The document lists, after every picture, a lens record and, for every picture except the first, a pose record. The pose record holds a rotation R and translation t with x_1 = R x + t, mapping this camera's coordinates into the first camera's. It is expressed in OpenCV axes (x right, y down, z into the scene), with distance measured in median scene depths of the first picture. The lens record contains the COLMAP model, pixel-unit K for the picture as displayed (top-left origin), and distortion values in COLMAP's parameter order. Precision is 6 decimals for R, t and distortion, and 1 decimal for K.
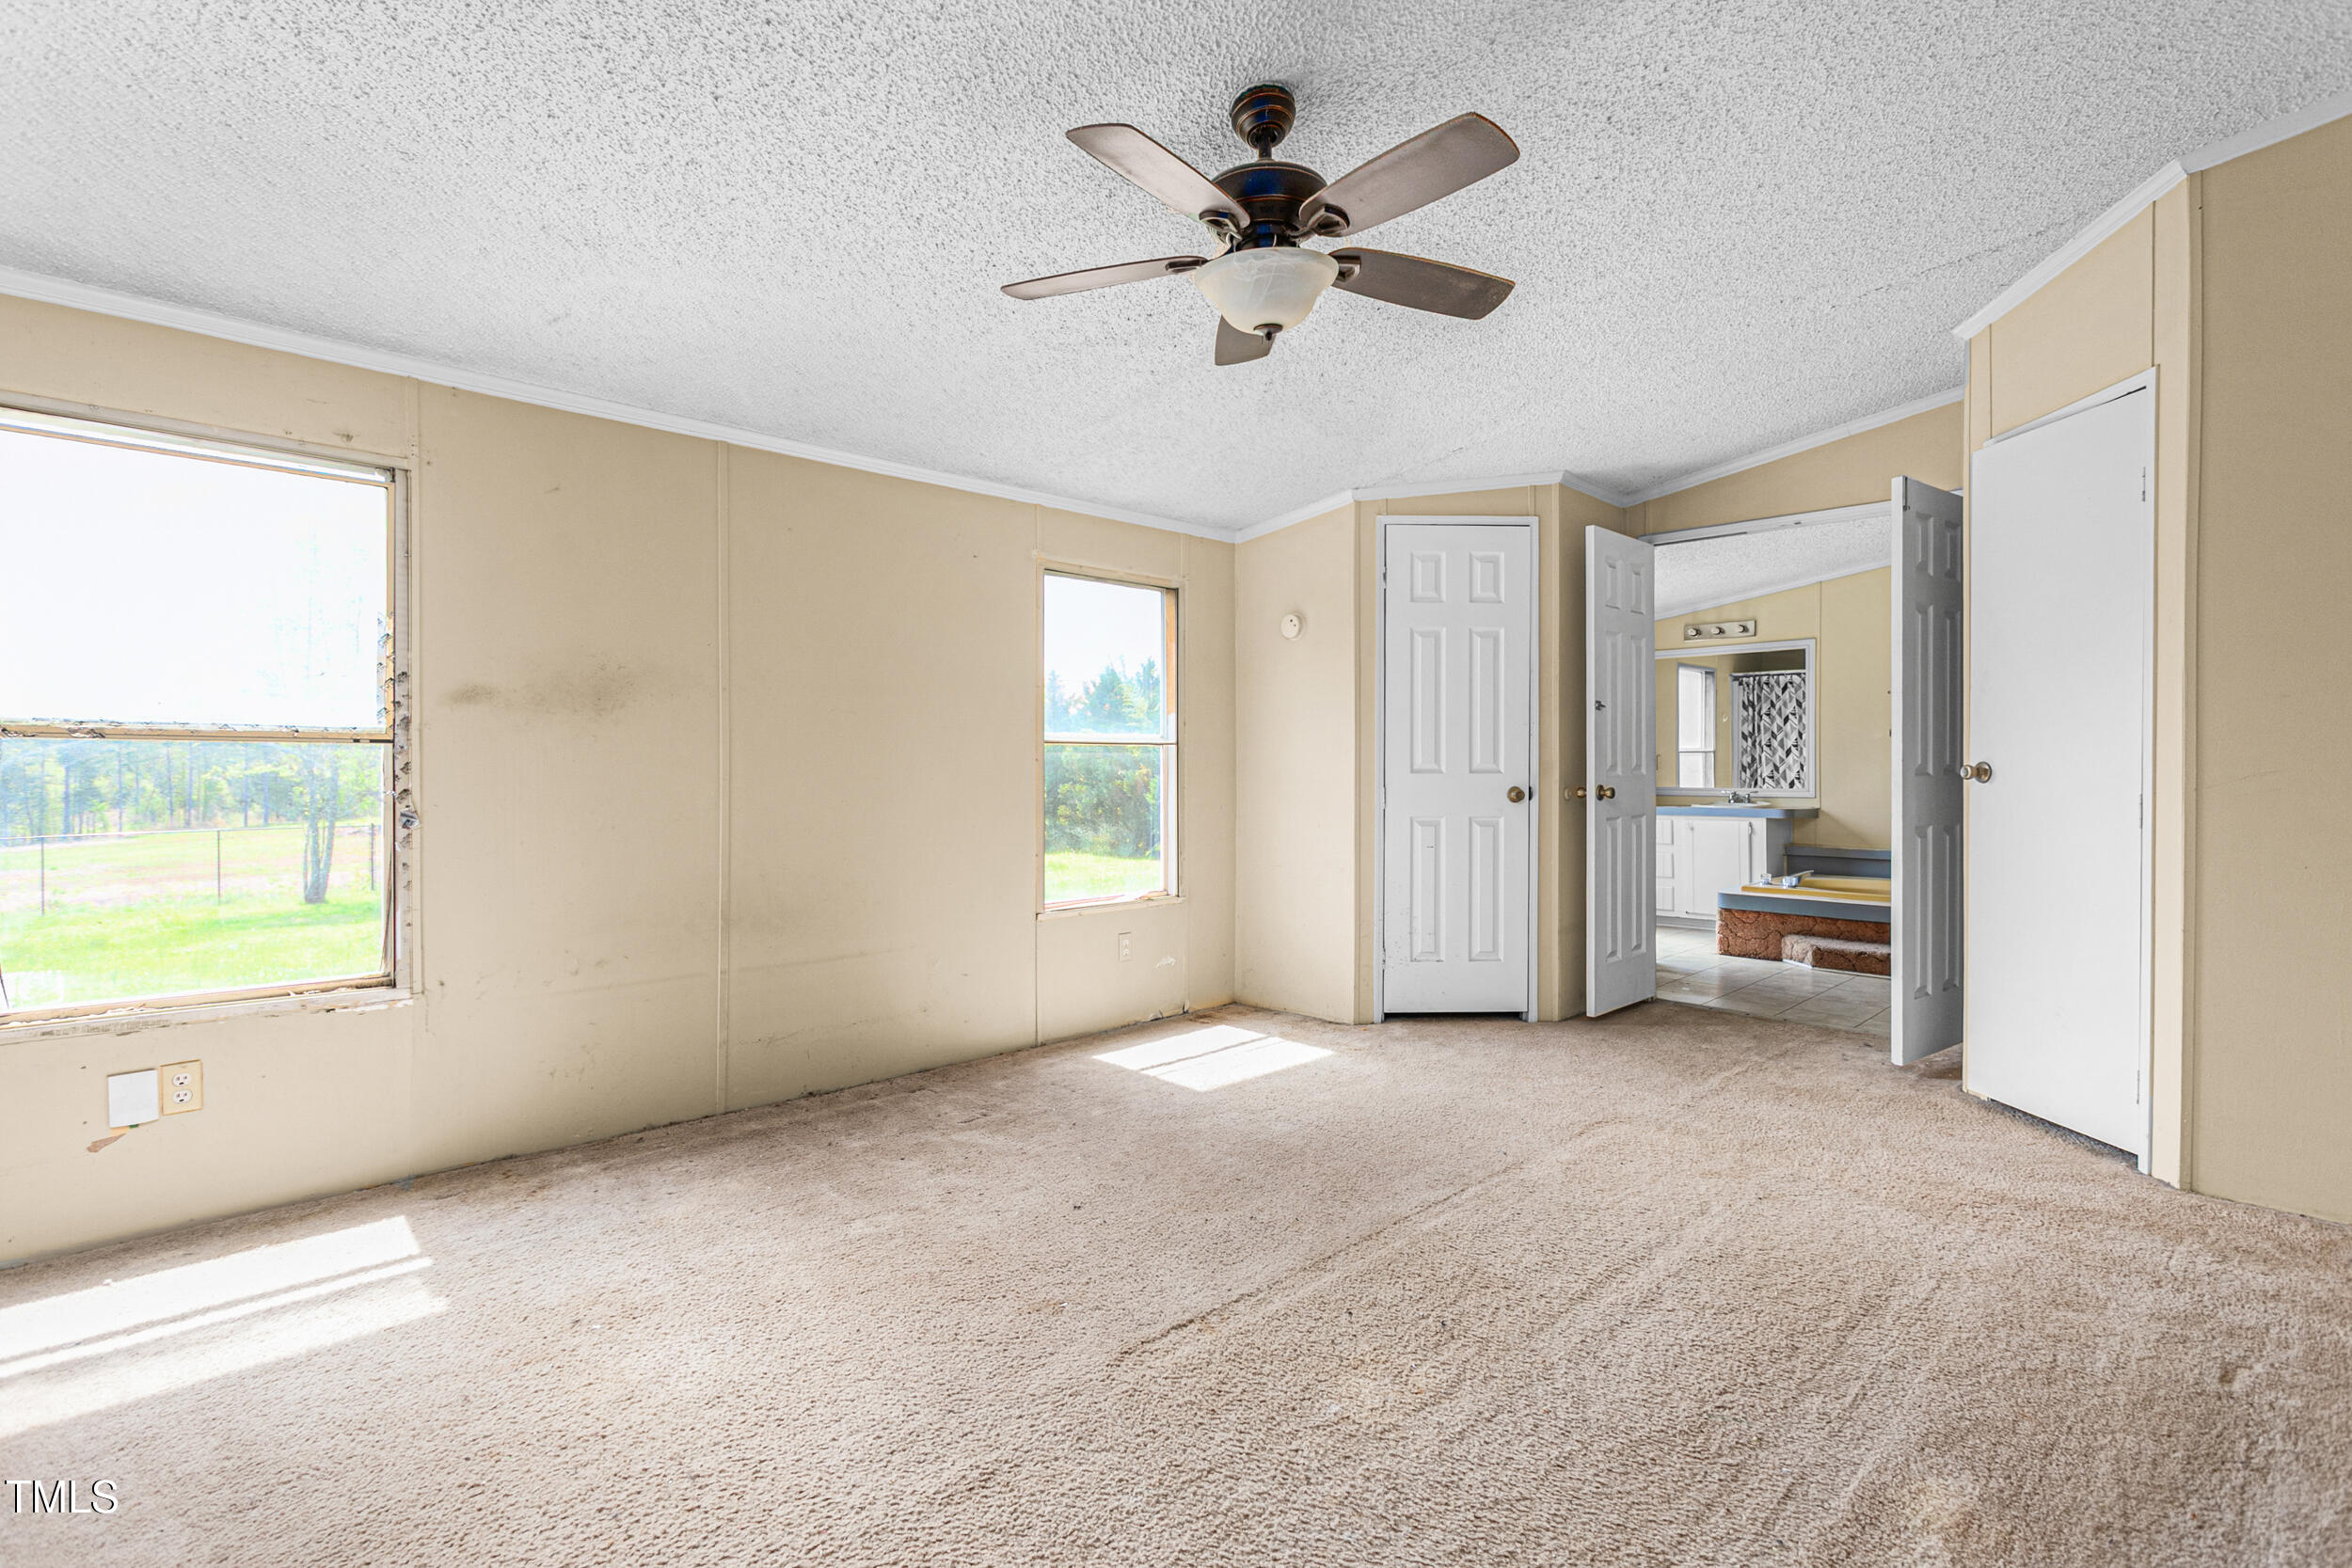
lens RADIAL K [[1147.2, 0, 1176.0], [0, 1147.2, 784.0], [0, 0, 1]] dist [0.000970, 0.000496]
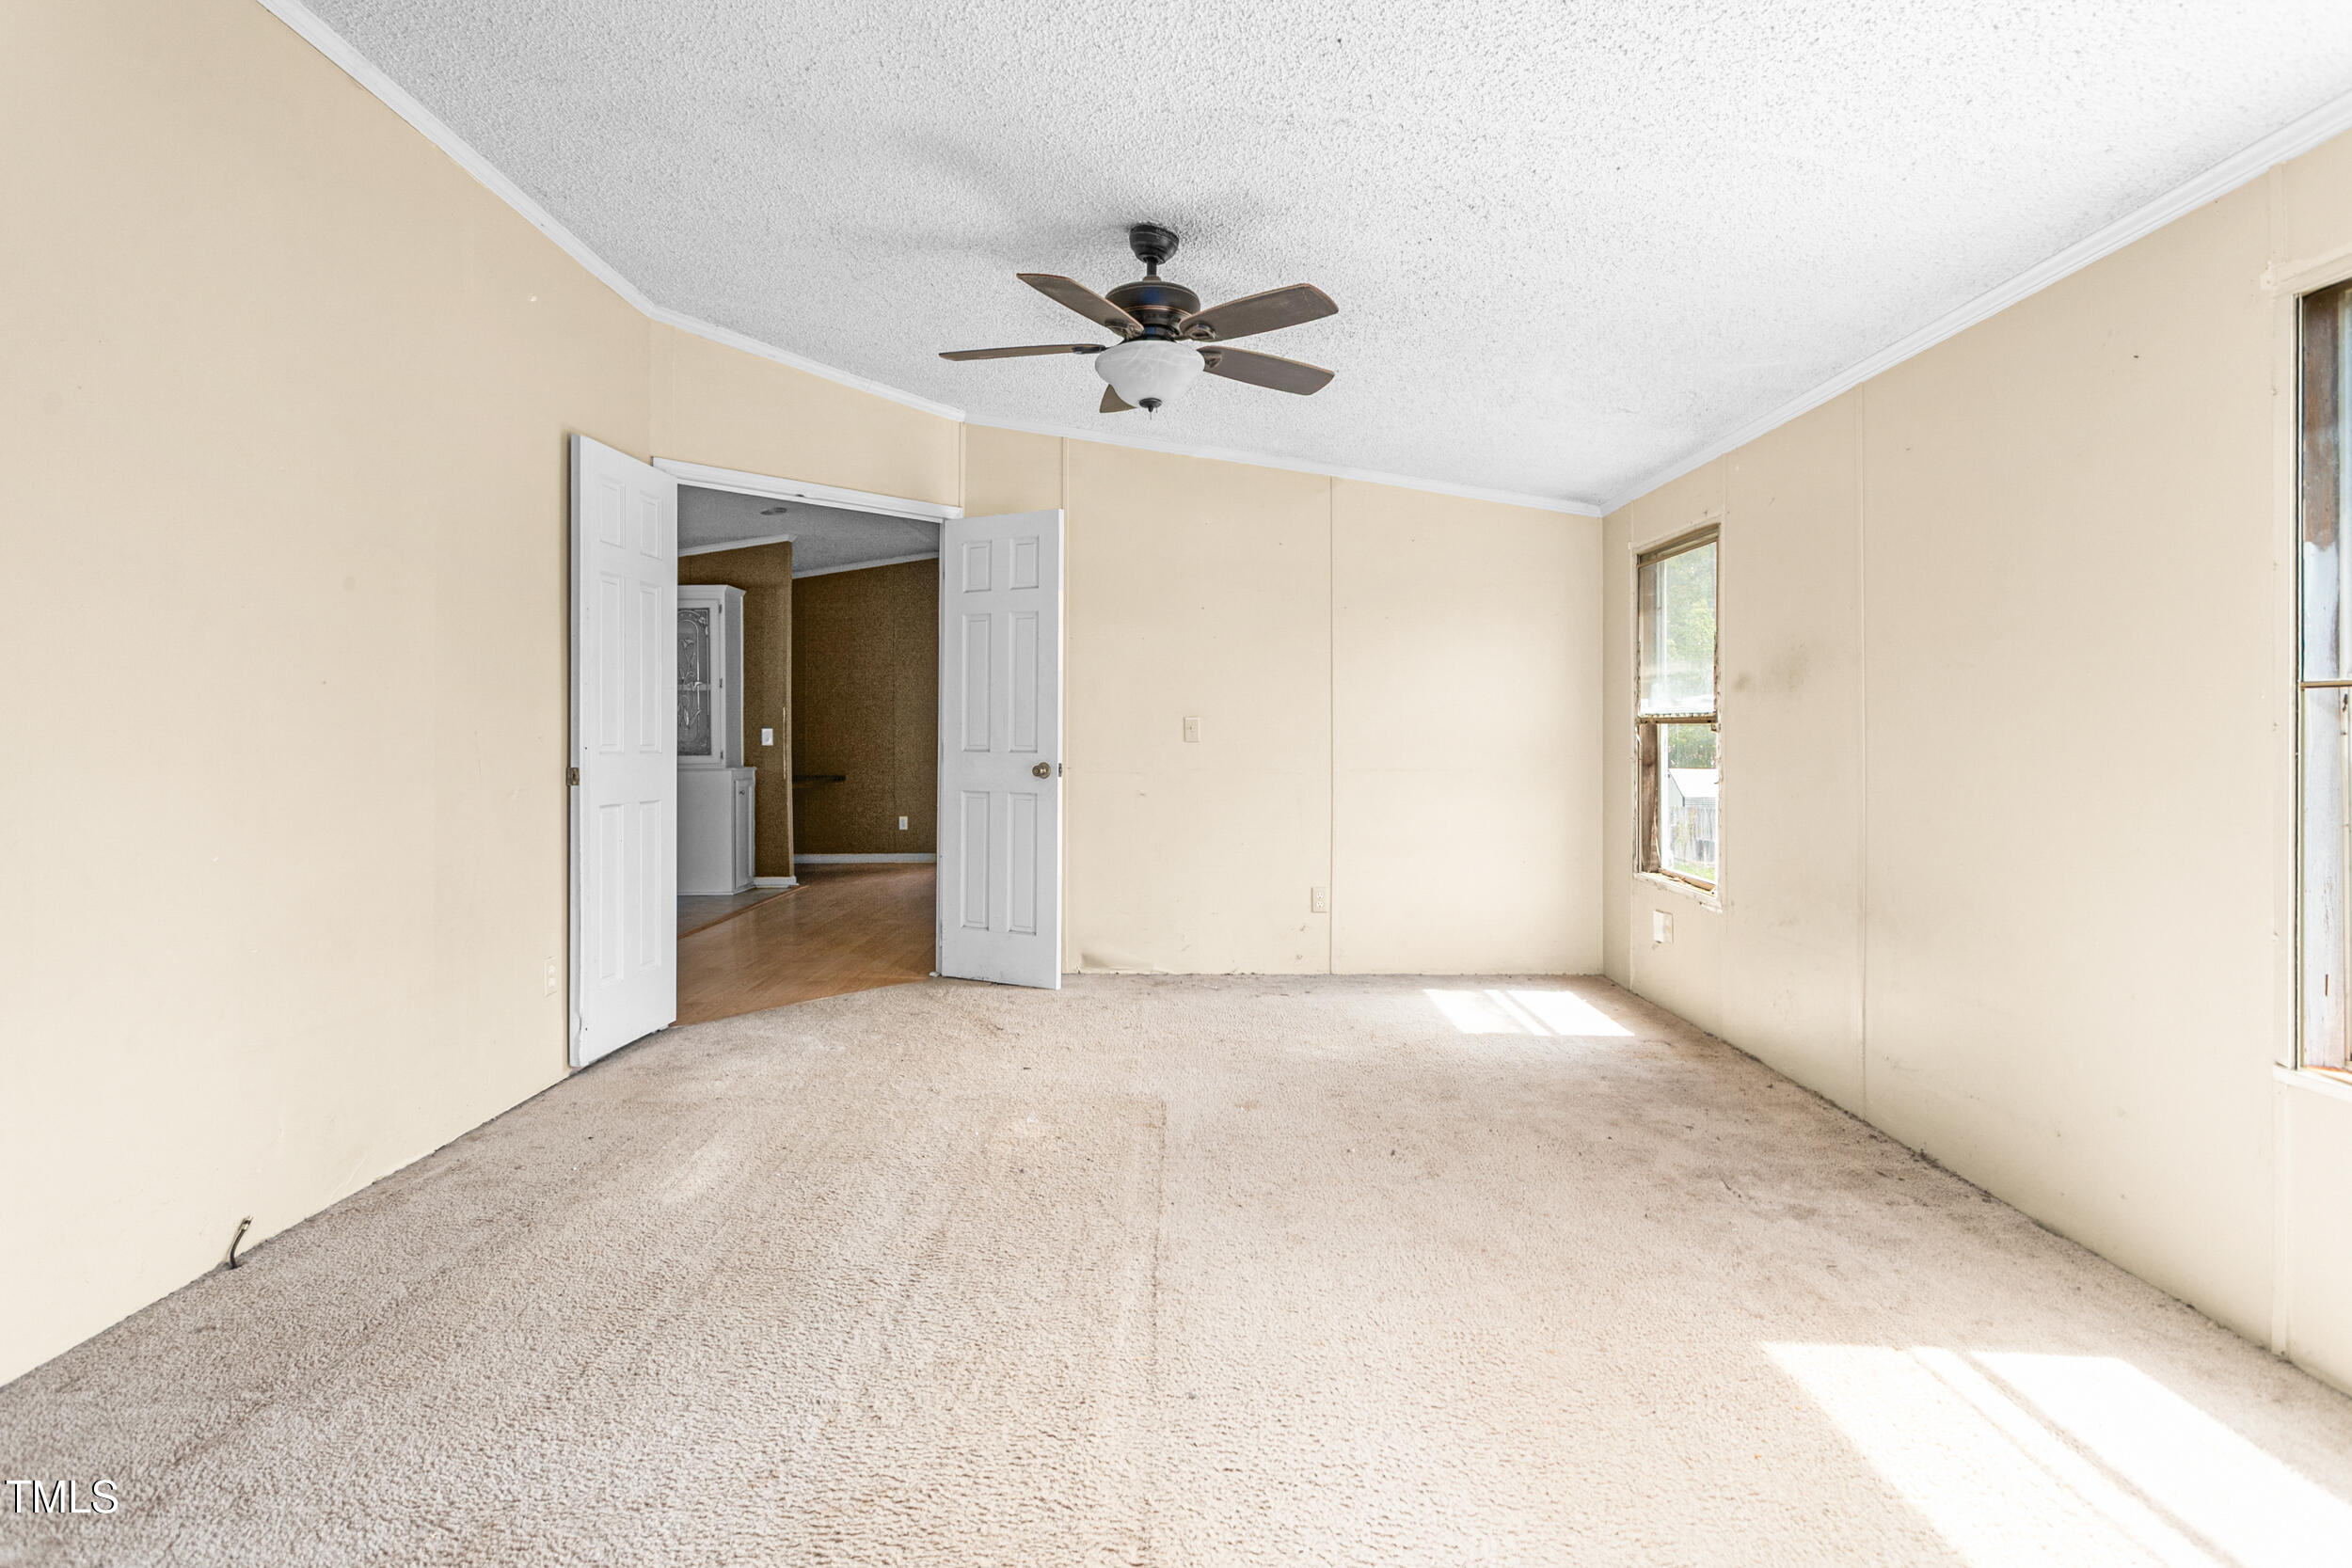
lens RADIAL K [[1132.9, 0, 1169.0], [0, 1132.9, 748.4], [0, 0, 1]] dist [0.001111, 0.000139]
pose [[-0.722217, 0.002444, -0.691663, 0.602869], [-0.013445, 0.999755, 0.017571, -0.016437], [0.691536, 0.021989, -0.722007, 1.214538]]
